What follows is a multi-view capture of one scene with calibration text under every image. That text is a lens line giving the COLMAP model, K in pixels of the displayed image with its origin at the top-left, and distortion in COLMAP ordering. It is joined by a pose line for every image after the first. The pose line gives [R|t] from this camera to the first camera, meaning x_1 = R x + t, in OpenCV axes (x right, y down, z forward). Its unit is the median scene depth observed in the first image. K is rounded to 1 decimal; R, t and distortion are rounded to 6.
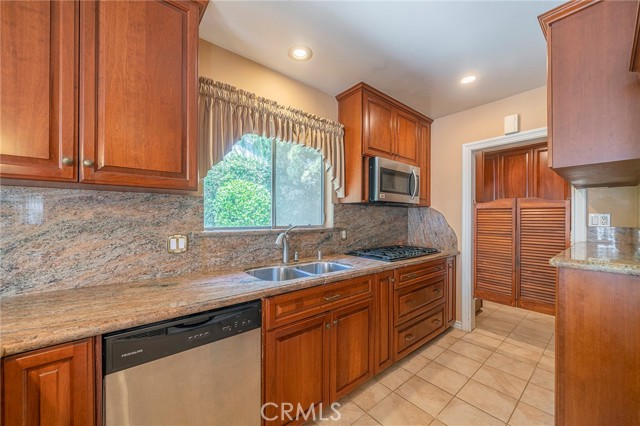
lens RADIAL K [[247.2, 0, 319.1], [0, 247.2, 215.6], [0, 0, 1]] dist [-0.002241, -0.000076]
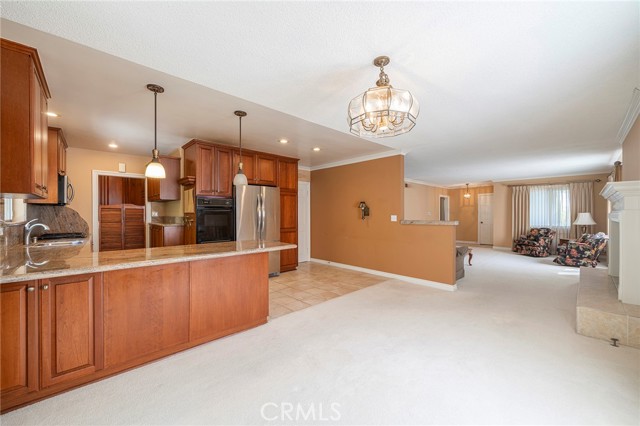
lens RADIAL K [[247.2, 0, 319.4], [0, 247.2, 214.7], [0, 0, 1]] dist [-0.002241, -0.000076]
pose [[-0.053507, -0.004658, 0.998557, -1.394470], [-0.009516, 0.999946, 0.004155, -0.005626], [-0.998522, -0.009280, -0.053549, -0.540362]]
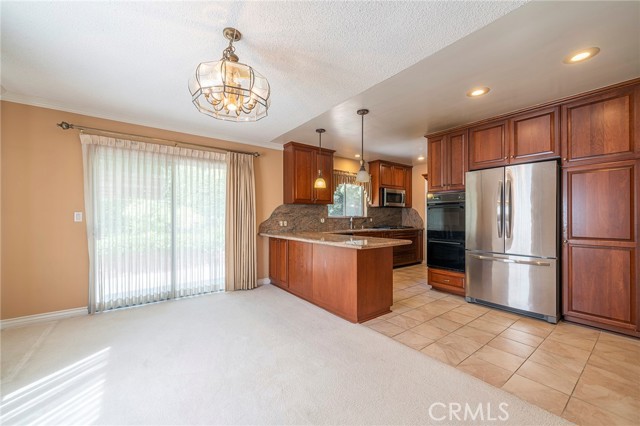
lens RADIAL K [[253.1, 0, 320.2], [0, 253.1, 216.4], [0, 0, 1]] dist [0.000915, -0.000016]
pose [[0.998402, -0.002745, -0.056449, -0.268590], [0.003278, 0.999951, 0.009346, 0.018706], [0.056421, -0.009516, 0.998362, -1.536580]]
